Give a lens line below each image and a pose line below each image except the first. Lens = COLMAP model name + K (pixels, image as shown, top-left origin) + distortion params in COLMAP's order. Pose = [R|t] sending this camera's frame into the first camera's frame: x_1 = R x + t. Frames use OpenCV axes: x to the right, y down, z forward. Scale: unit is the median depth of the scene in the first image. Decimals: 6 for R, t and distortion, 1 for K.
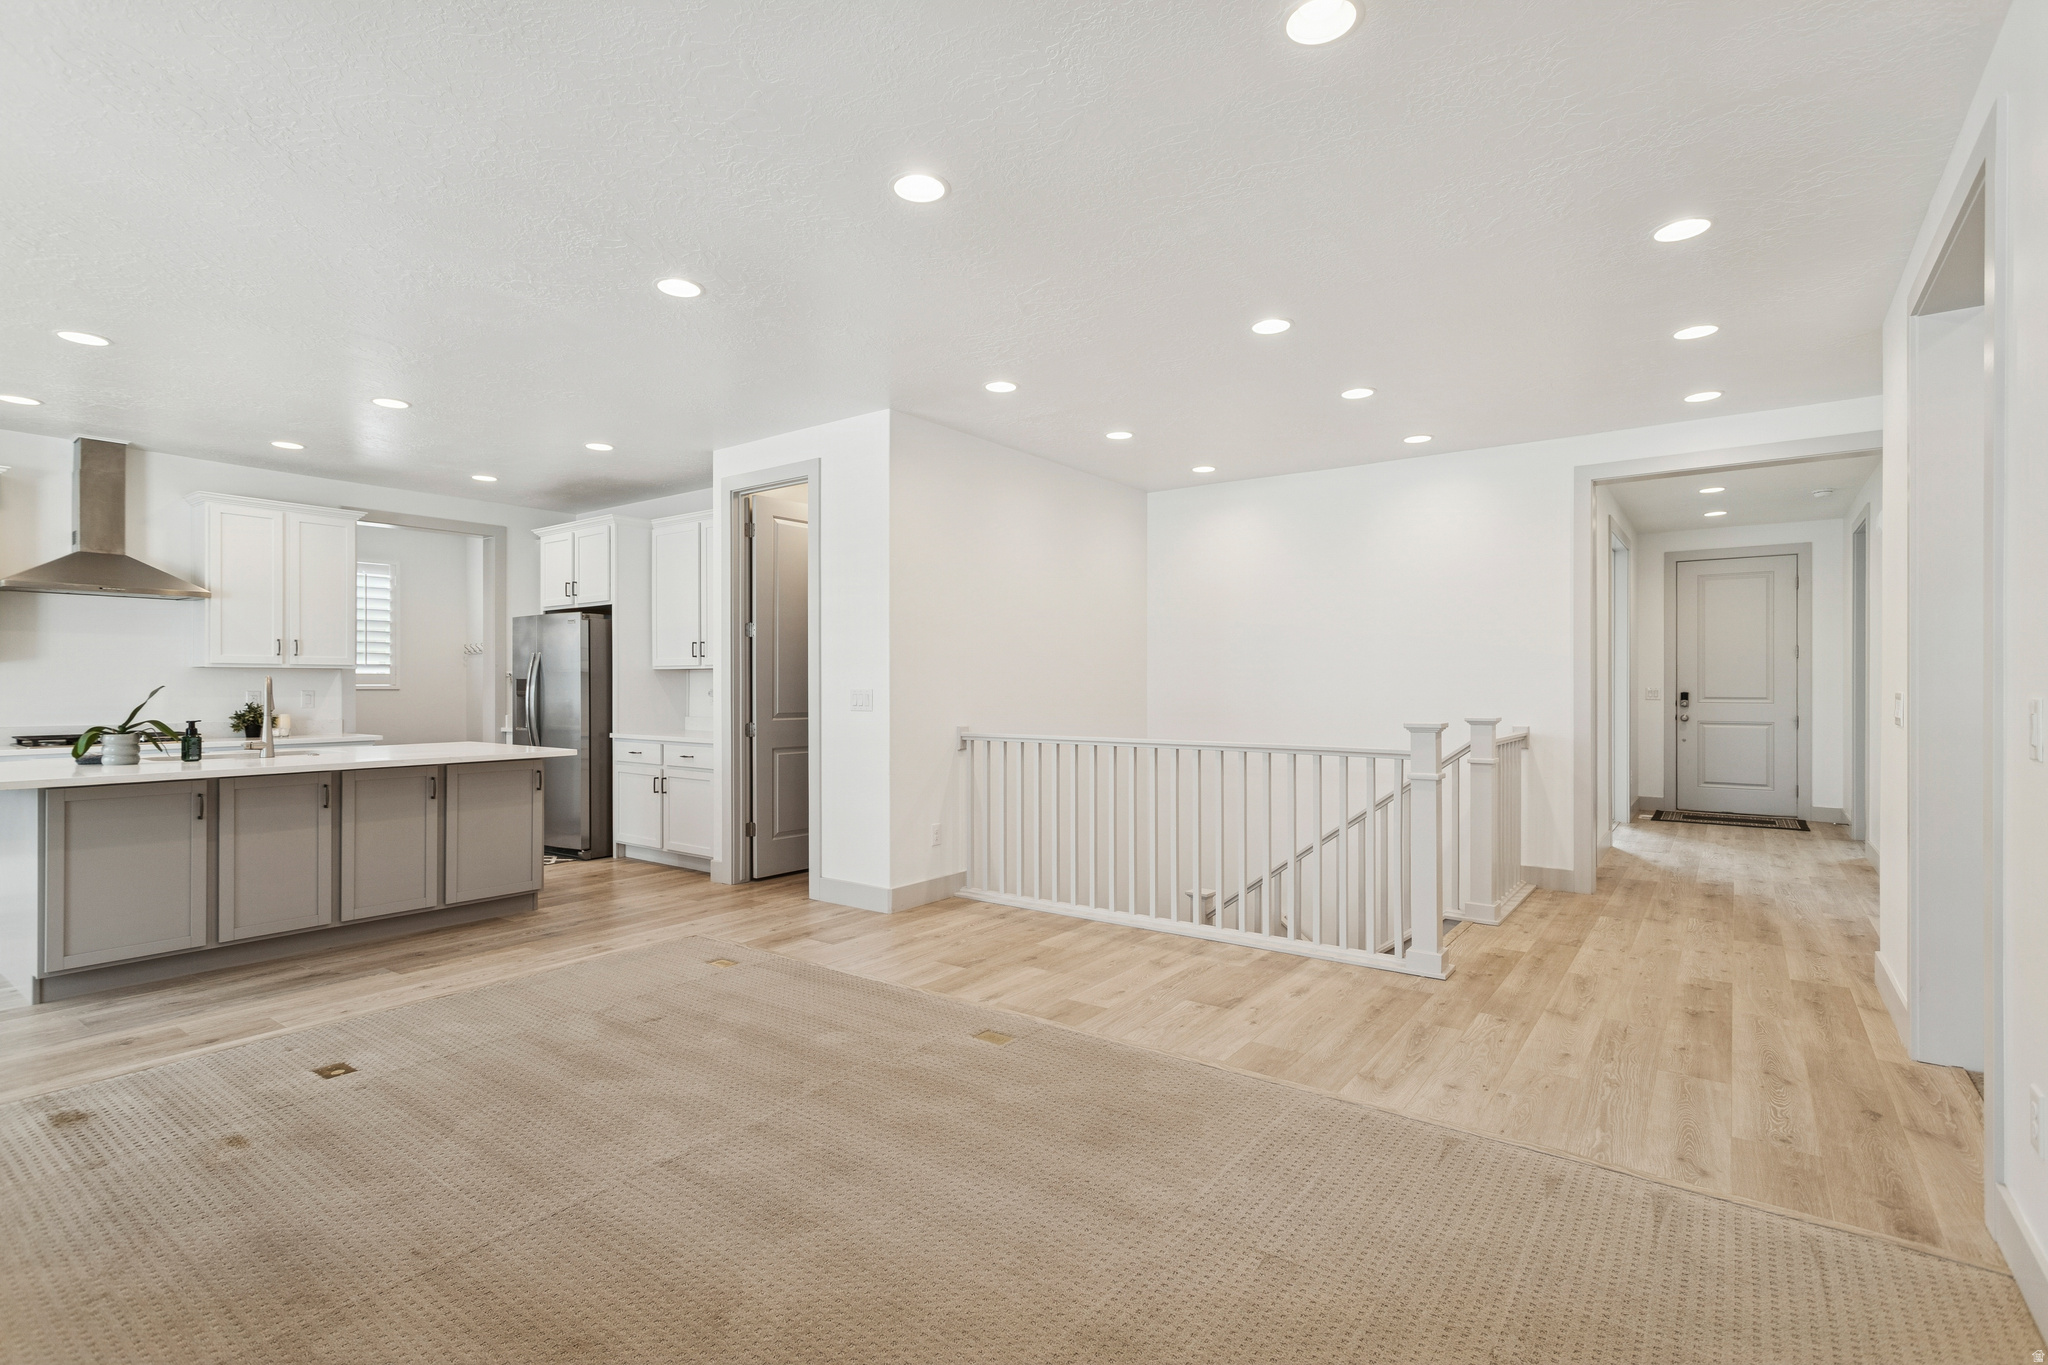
lens RADIAL K [[970.9, 0, 1014.3], [0, 970.9, 687.7], [0, 0, 1]] dist [0.009305, 0.000479]
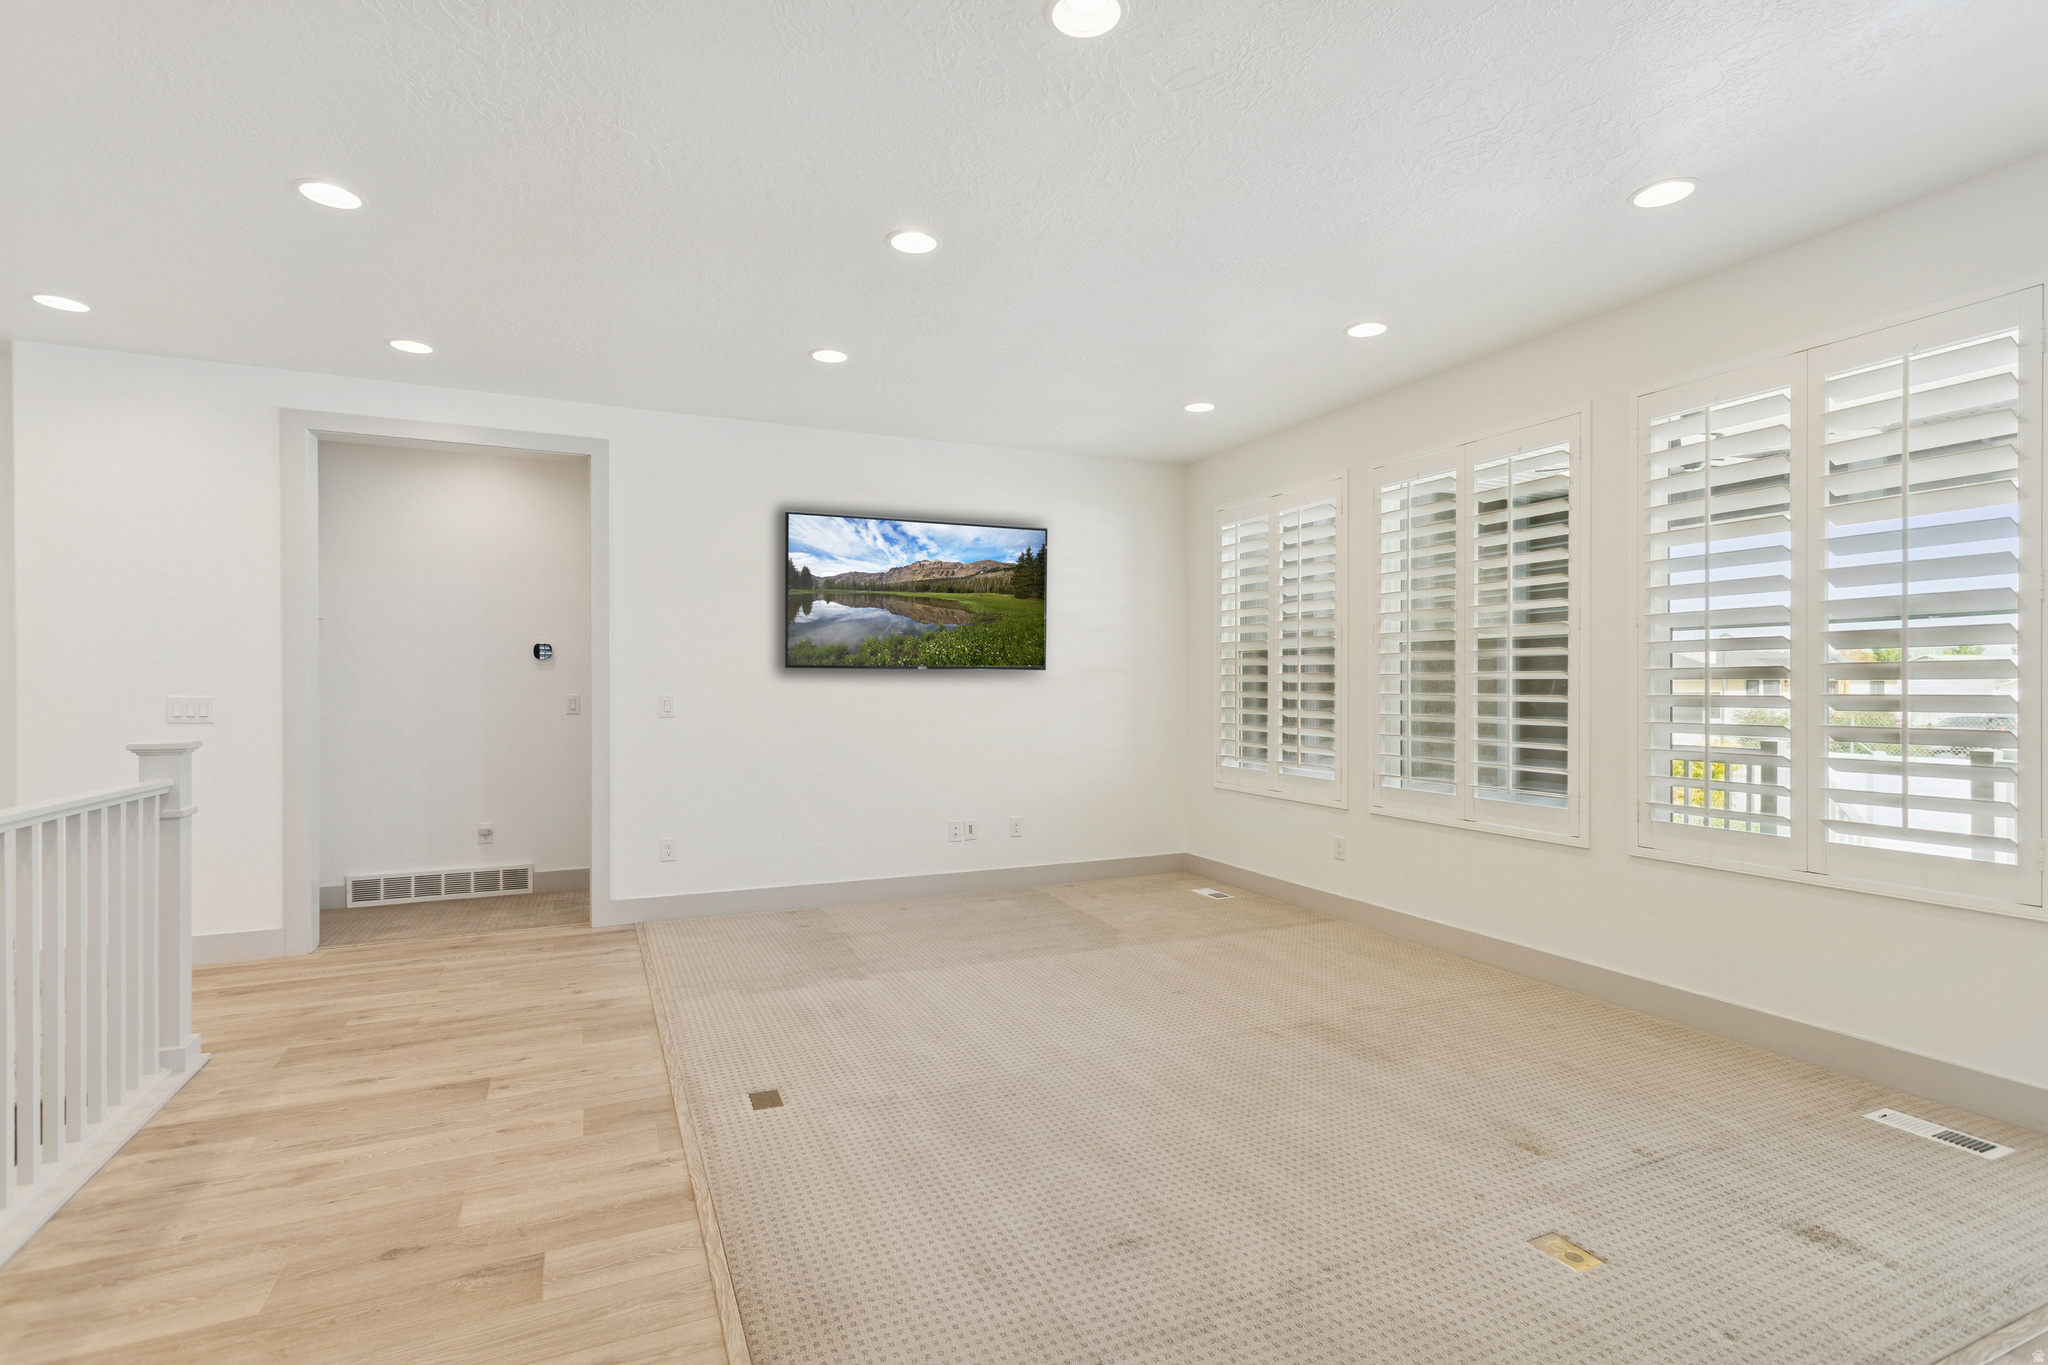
lens RADIAL K [[970.9, 0, 1013.8], [0, 970.9, 698.6], [0, 0, 1]] dist [0.009305, 0.000479]
pose [[-0.876151, 0.001444, 0.482034, -0.353943], [0.006754, 0.999934, 0.009280, 0.000445], [-0.481989, 0.011386, -0.876103, 0.929516]]
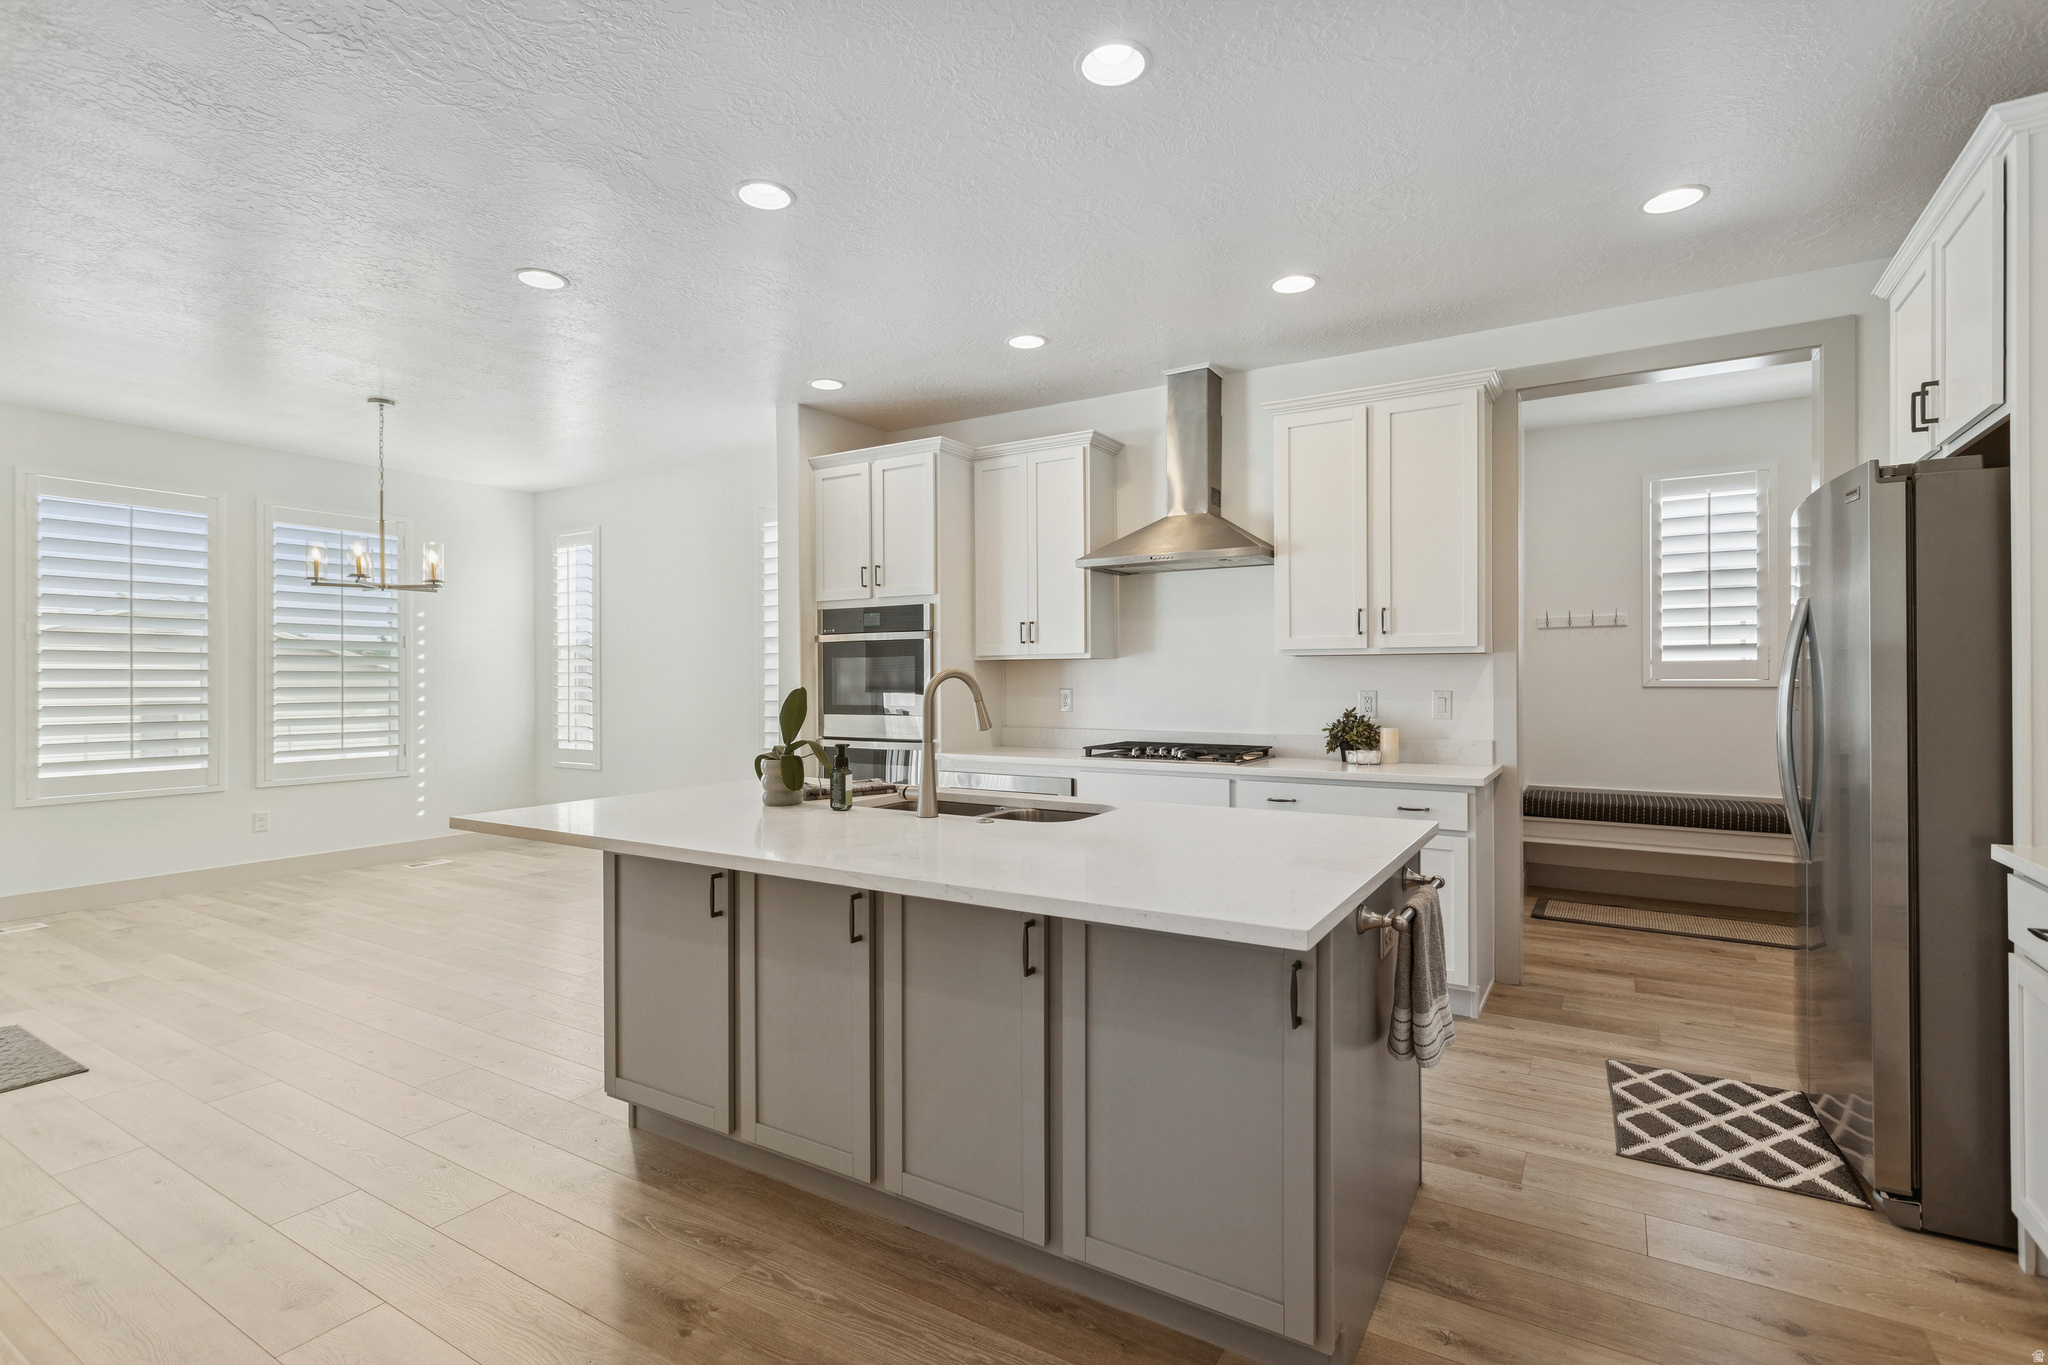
lens RADIAL K [[970.9, 0, 1009.3], [0, 970.9, 678.3], [0, 0, 1]] dist [0.009305, 0.000479]
pose [[0.089772, -0.001253, -0.995962, -0.164844], [0.000941, 0.999999, -0.001173, -0.005005], [0.995962, -0.000832, 0.089773, 0.781745]]
